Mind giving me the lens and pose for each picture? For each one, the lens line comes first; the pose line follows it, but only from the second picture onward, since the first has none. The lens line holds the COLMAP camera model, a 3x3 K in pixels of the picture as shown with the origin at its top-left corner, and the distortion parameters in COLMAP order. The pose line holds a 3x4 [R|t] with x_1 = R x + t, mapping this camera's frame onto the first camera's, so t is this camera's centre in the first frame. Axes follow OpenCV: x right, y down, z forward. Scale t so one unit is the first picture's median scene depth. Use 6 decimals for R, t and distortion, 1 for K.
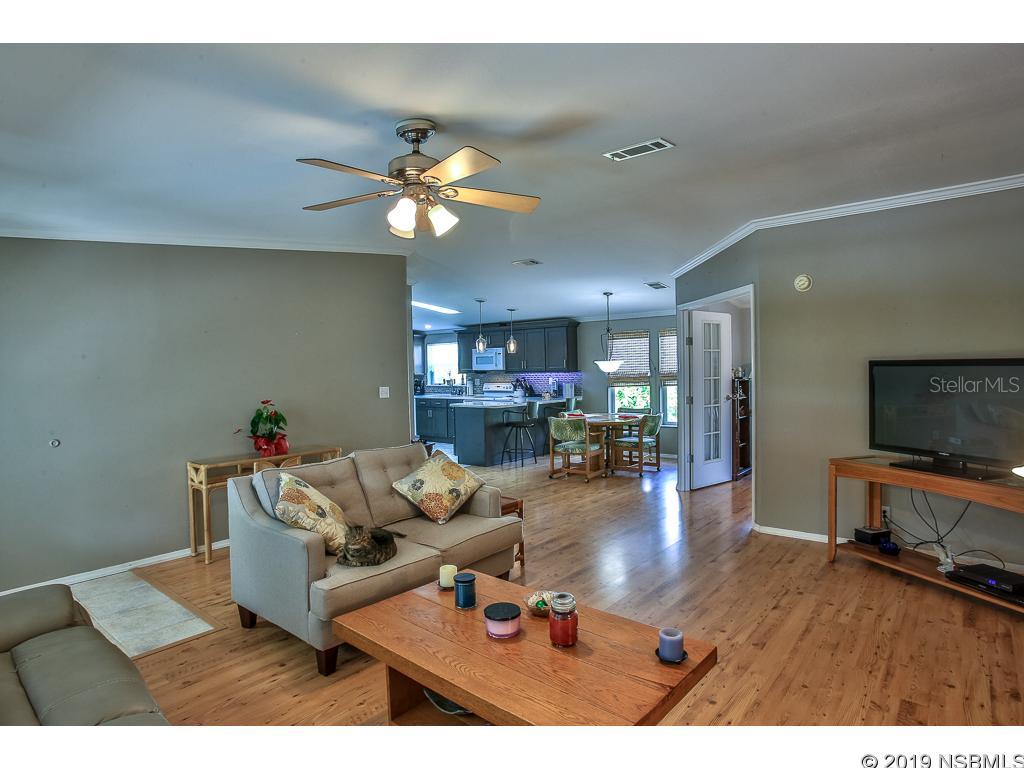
lens RADIAL K [[573.0, 0, 497.1], [0, 573.0, 386.3], [0, 0, 1]] dist [-0.019320, 0.002386]
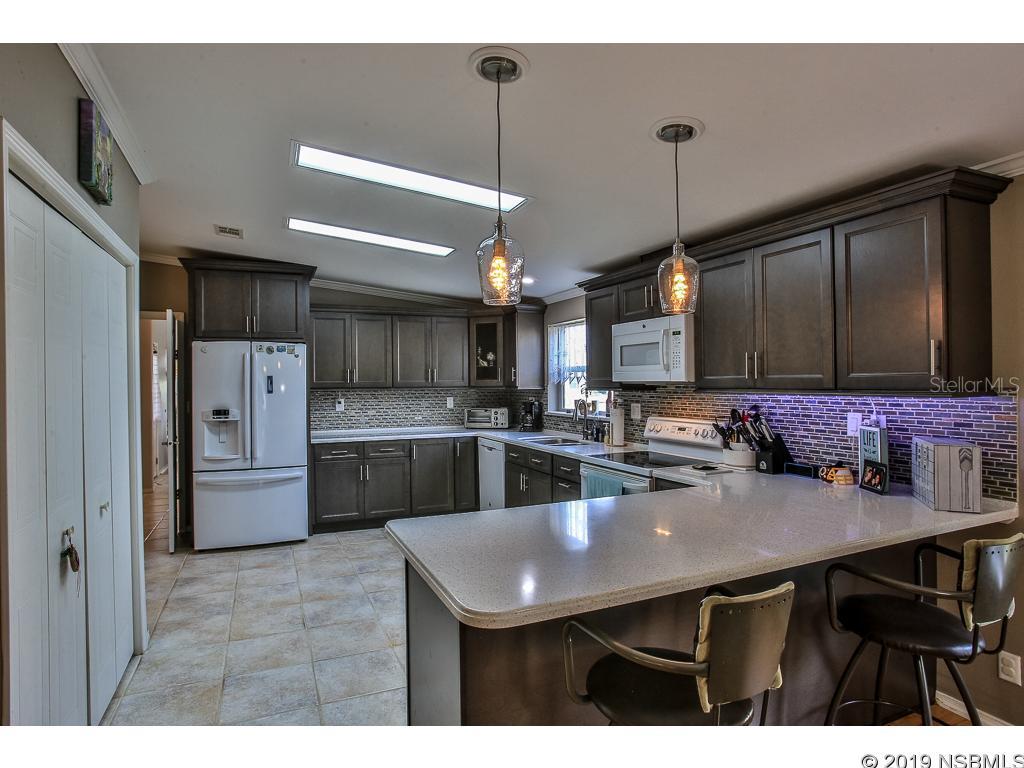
lens RADIAL K [[573.0, 0, 497.1], [0, 573.0, 386.3], [0, 0, 1]] dist [-0.019320, 0.002386]
pose [[0.897415, 0.014194, -0.440960, 0.053654], [-0.021350, 0.999709, -0.011270, -0.018869], [0.440671, 0.019528, 0.897456, 0.619935]]
